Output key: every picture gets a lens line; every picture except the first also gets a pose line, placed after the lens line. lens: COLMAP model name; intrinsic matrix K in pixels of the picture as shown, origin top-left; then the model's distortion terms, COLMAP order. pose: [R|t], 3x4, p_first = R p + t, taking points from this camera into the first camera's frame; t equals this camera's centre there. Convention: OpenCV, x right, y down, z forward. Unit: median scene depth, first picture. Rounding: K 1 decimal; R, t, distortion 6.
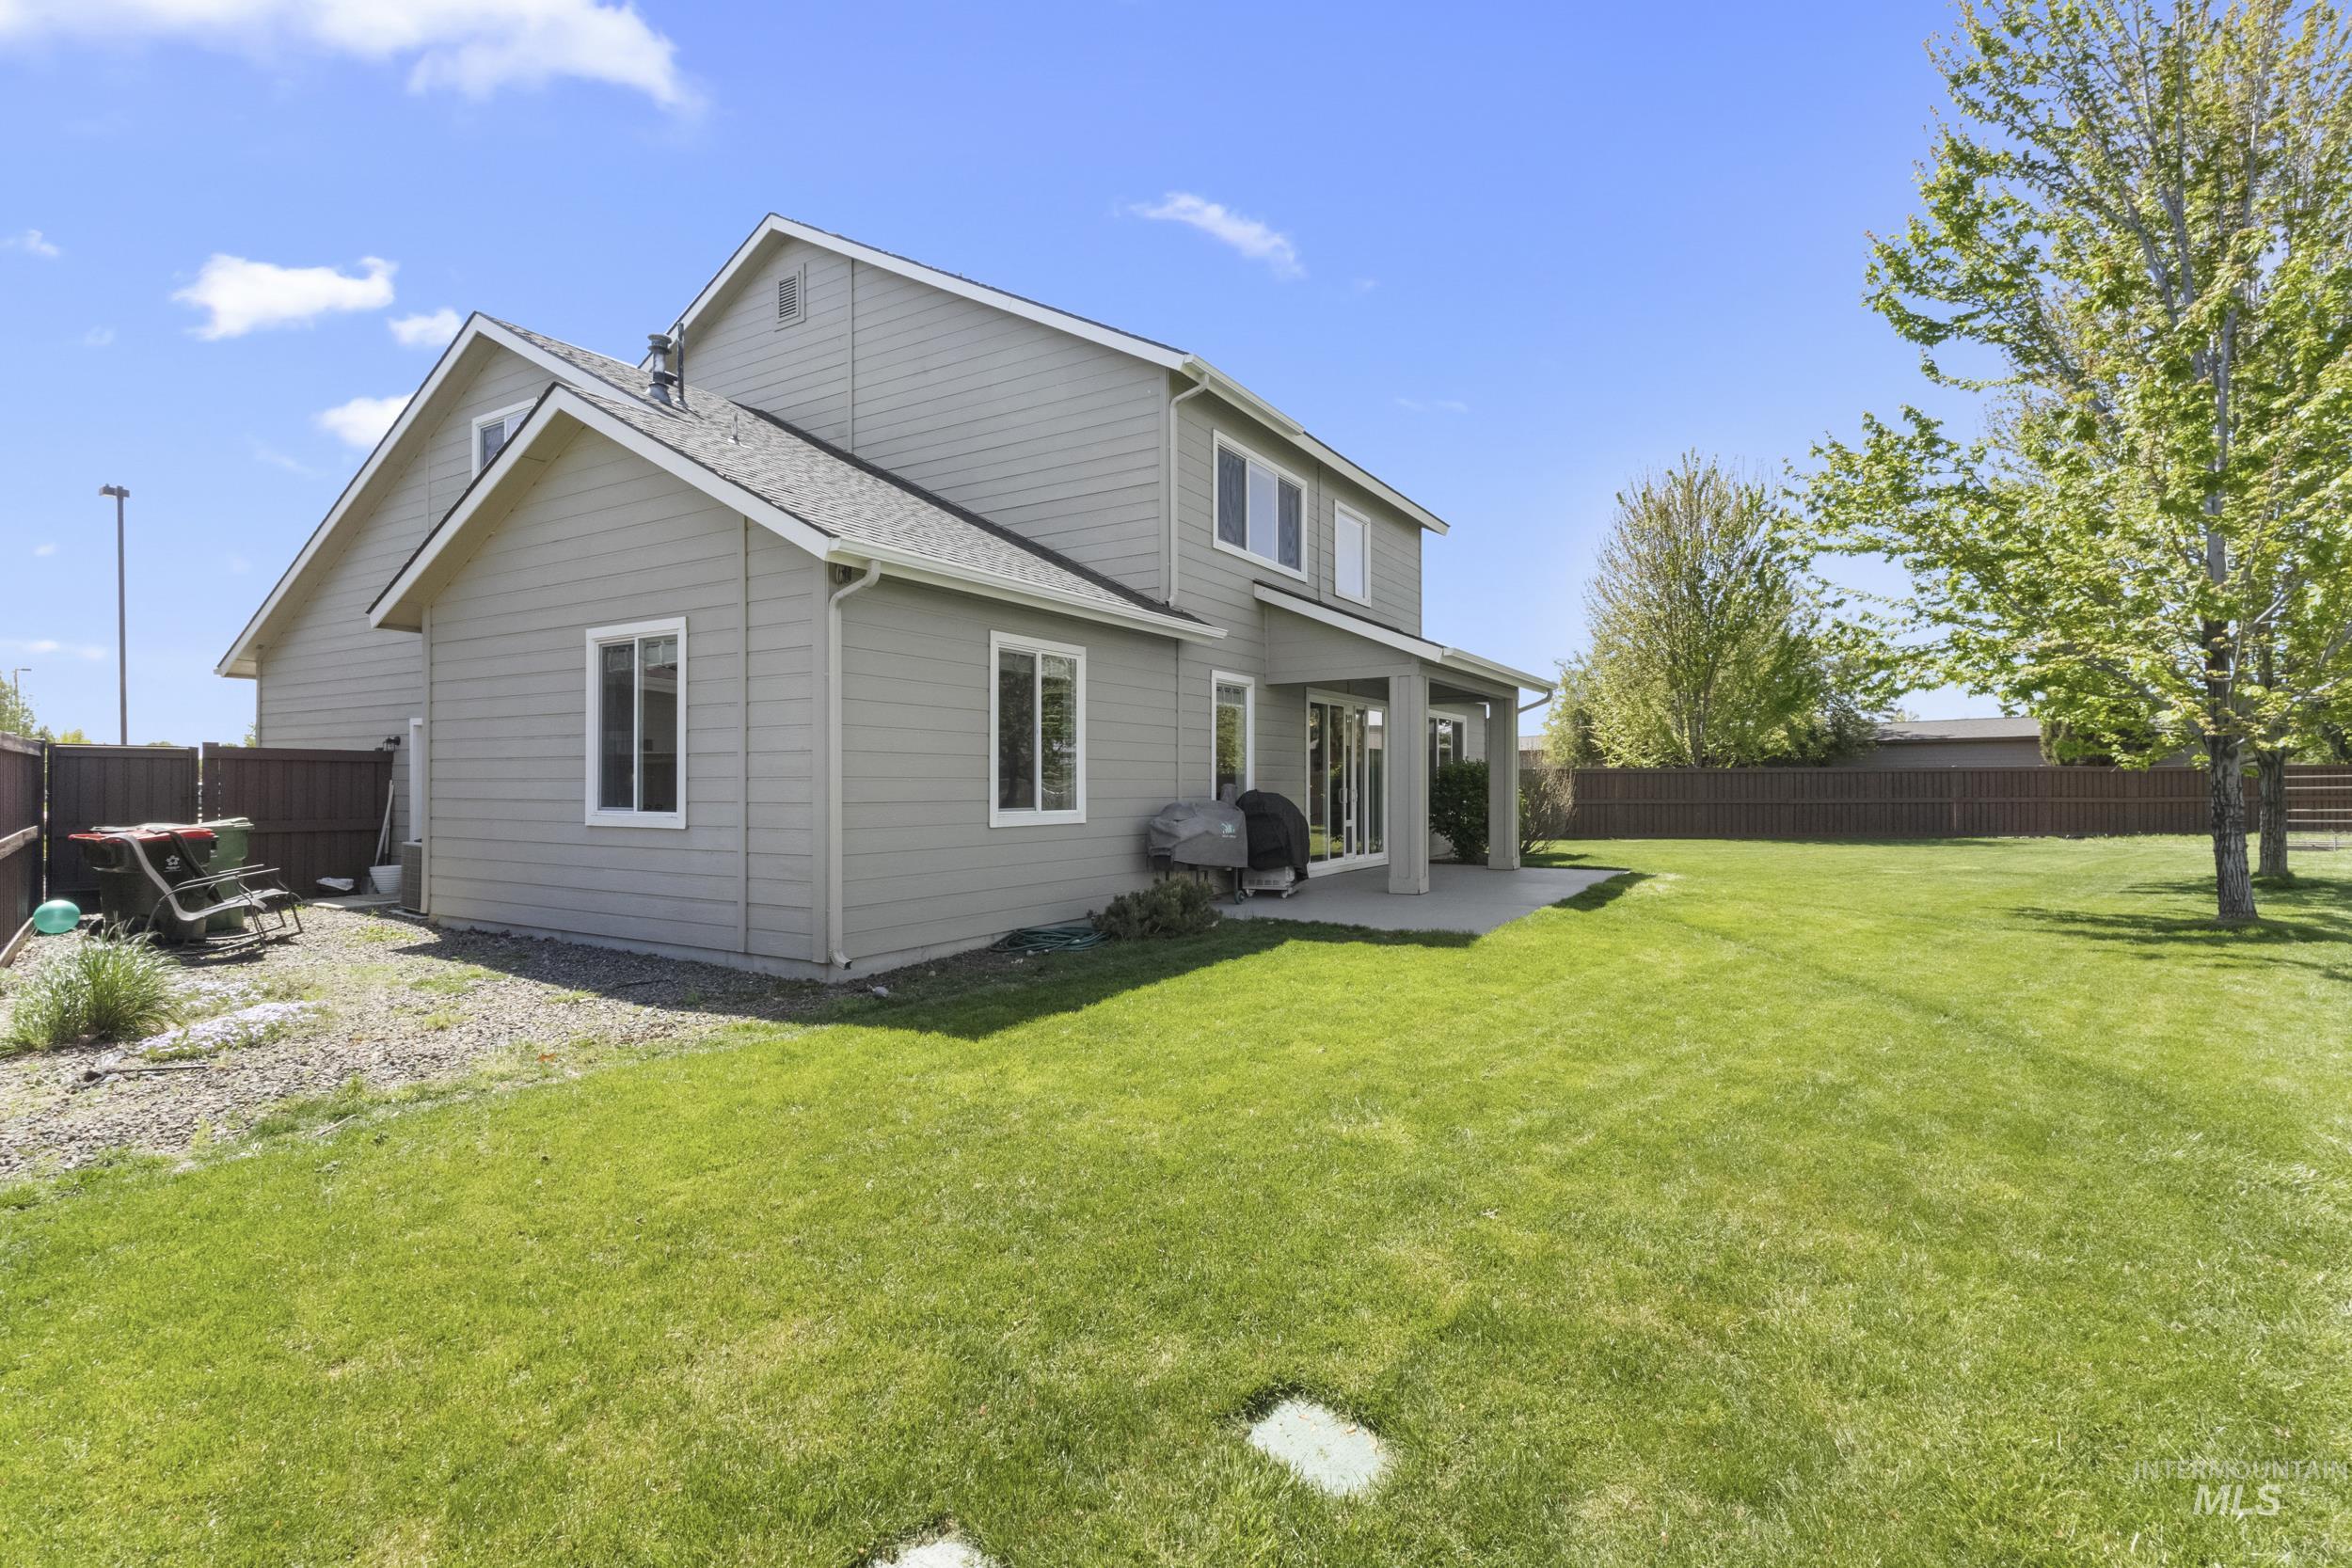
lens RADIAL K [[1086.4, 0, 1176.0], [0, 1086.4, 784.0], [0, 0, 1]] dist [0.000073, -0.000160]
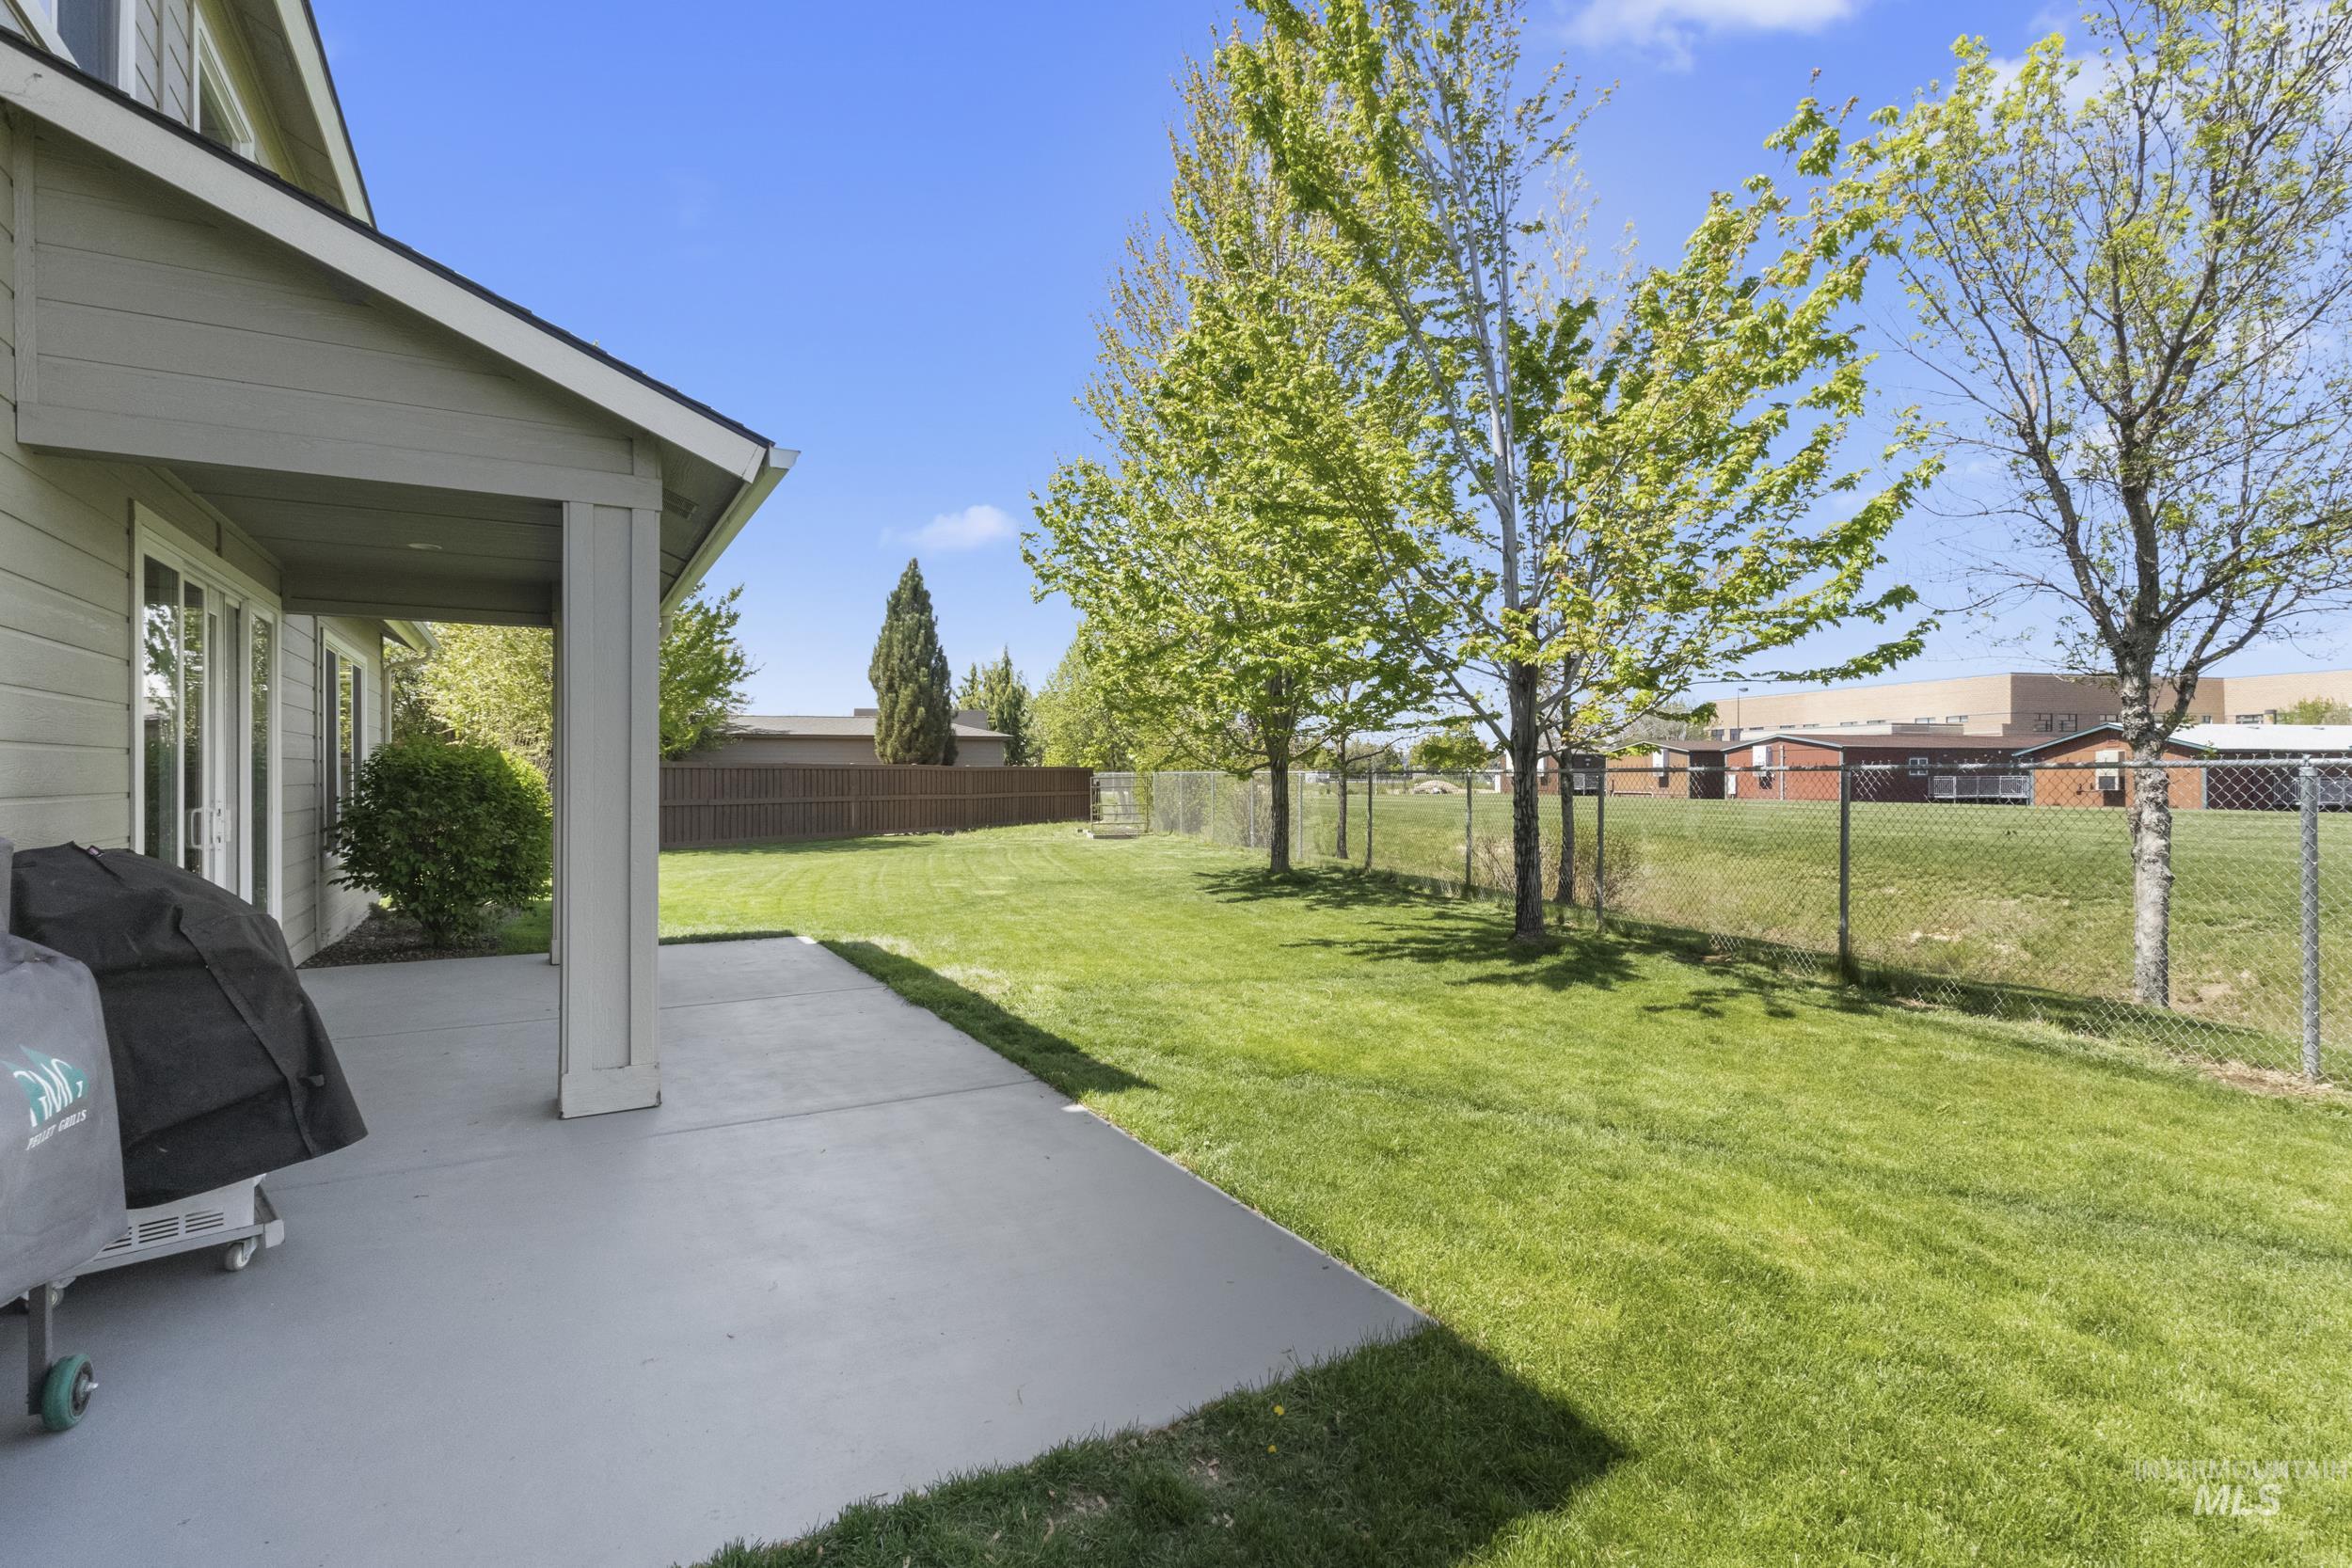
lens RADIAL K [[1086.4, 0, 1176.0], [0, 1086.4, 784.0], [0, 0, 1]] dist [0.000073, -0.000160]
pose [[0.471249, -0.003503, 0.881993, -0.005116], [-0.001938, 0.999986, 0.005007, -0.002994], [-0.881998, -0.004069, 0.471236, 0.286868]]
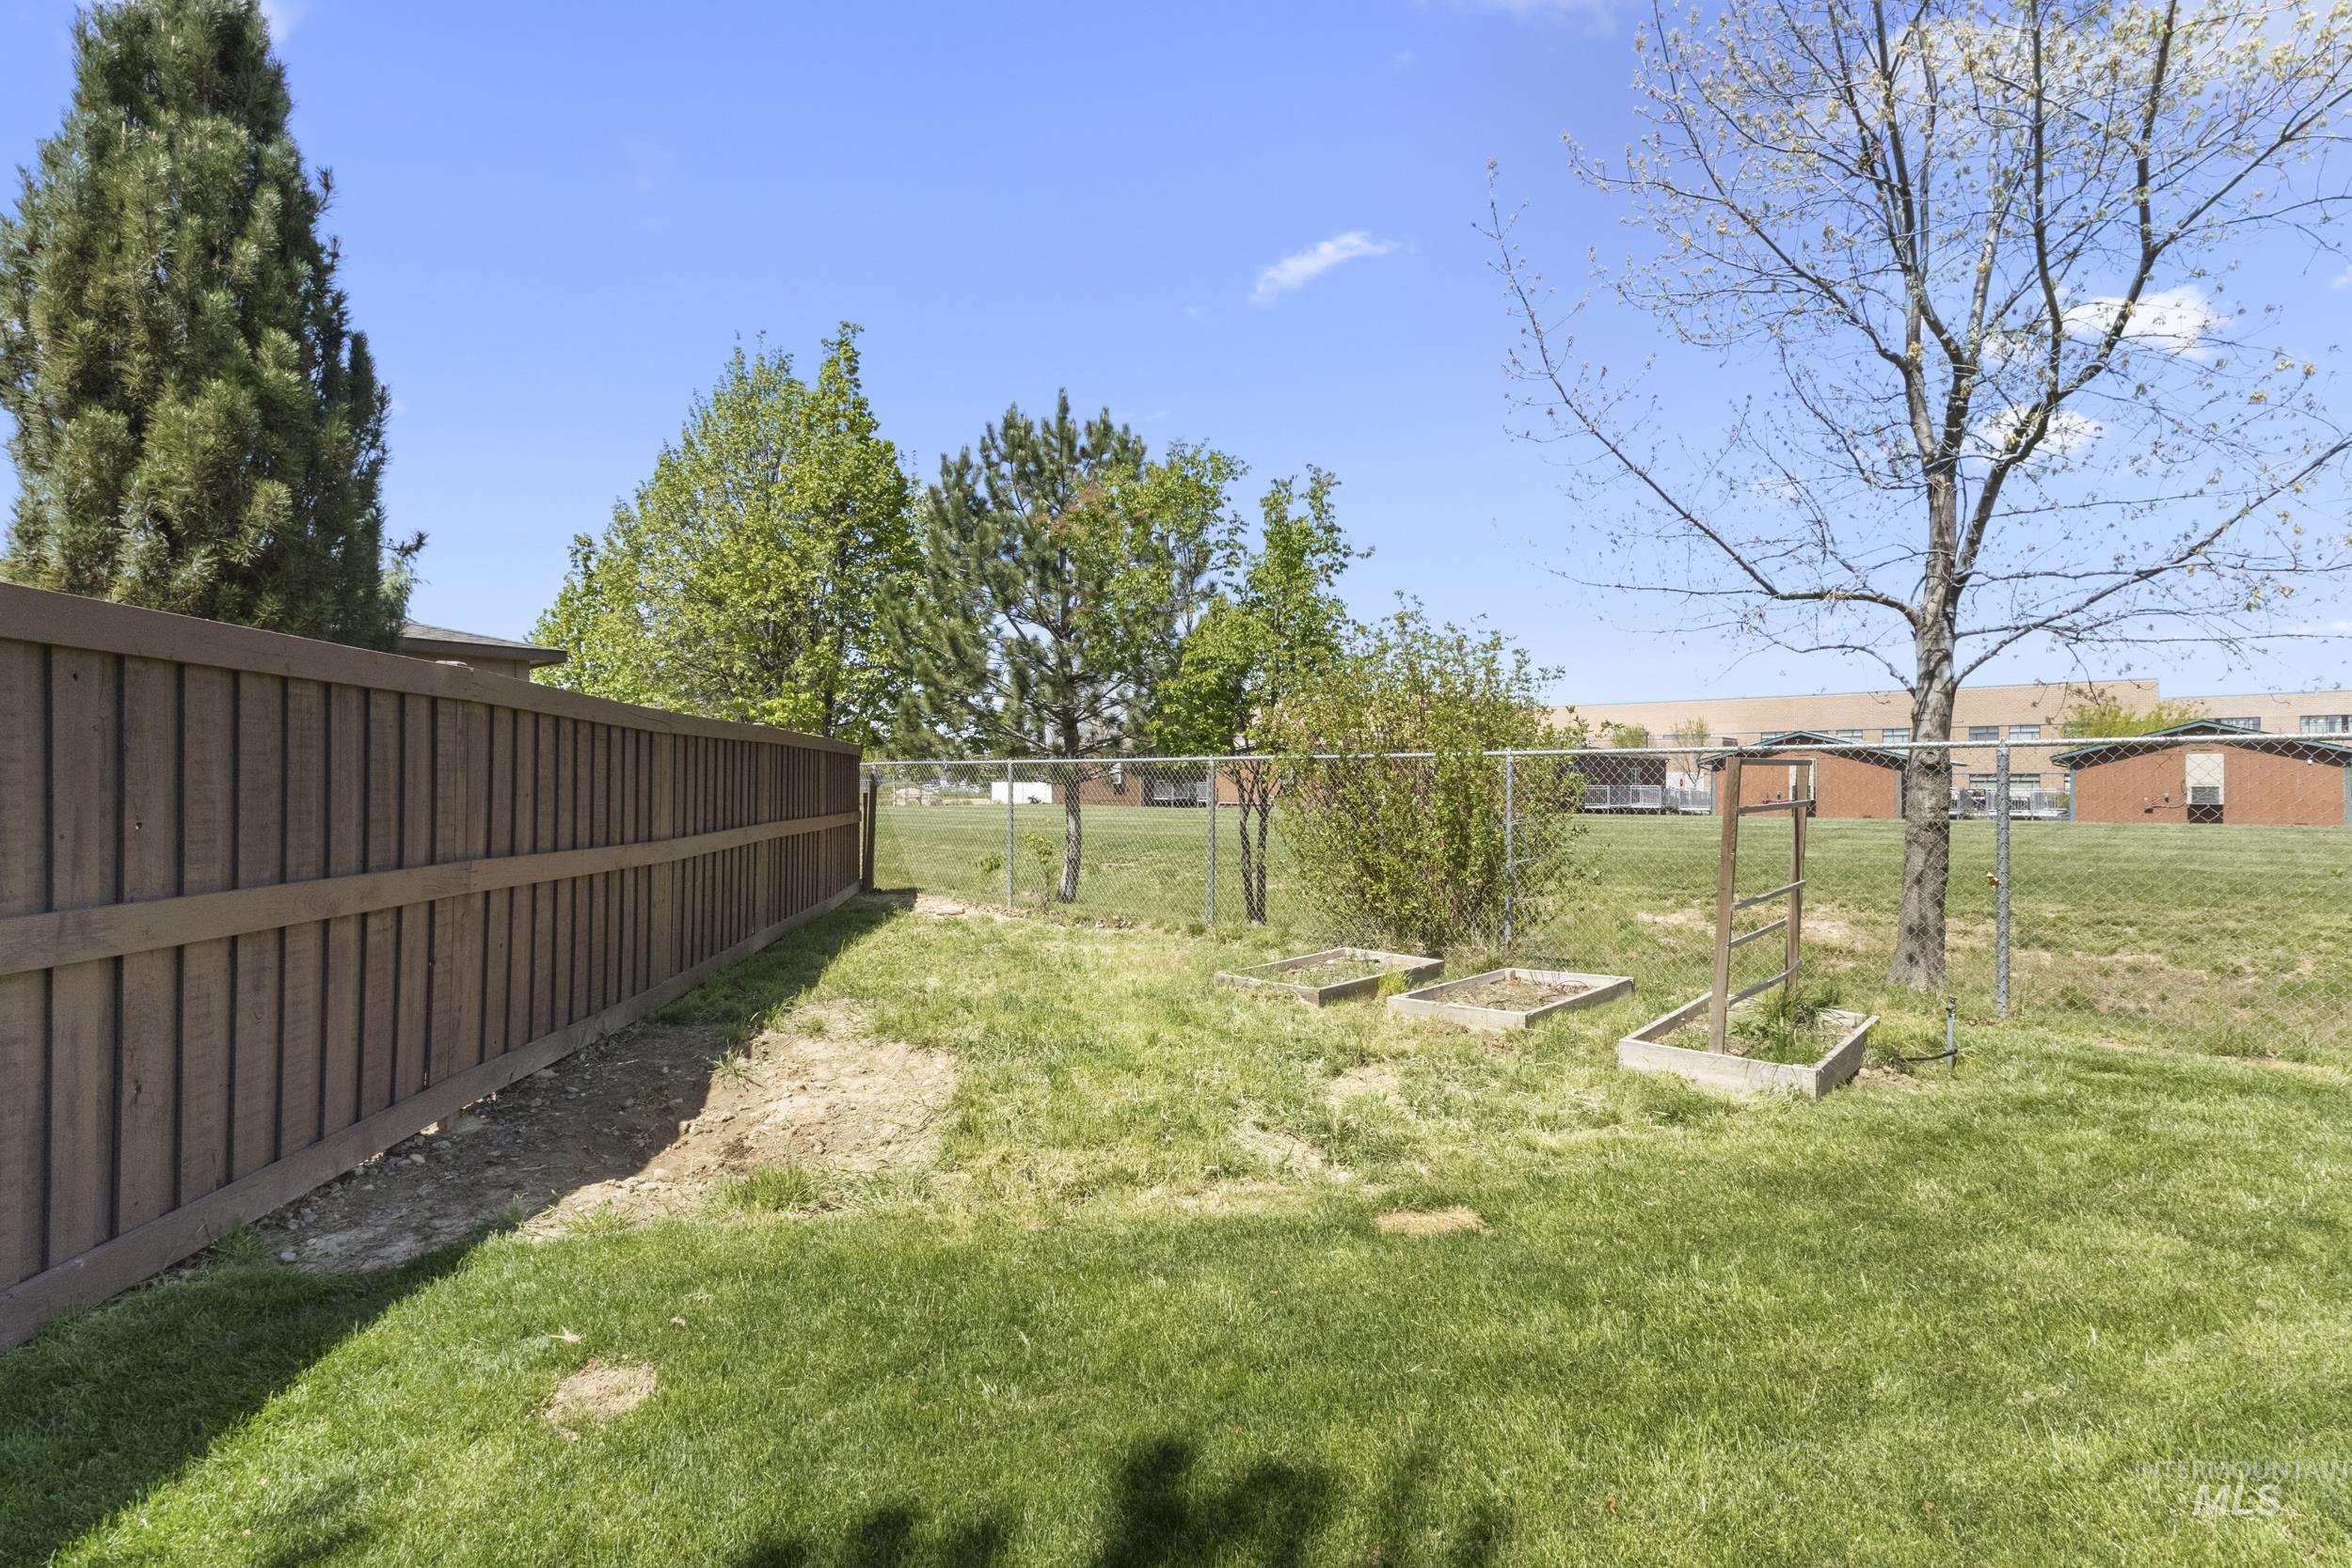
lens RADIAL K [[1086.4, 0, 1176.0], [0, 1086.4, 784.0], [0, 0, 1]] dist [0.000073, -0.000160]
pose [[-0.110990, 0.006008, 0.993803, 0.645111], [-0.004641, 0.999968, -0.006564, 0.003159], [-0.993811, -0.005341, -0.110959, 0.935169]]
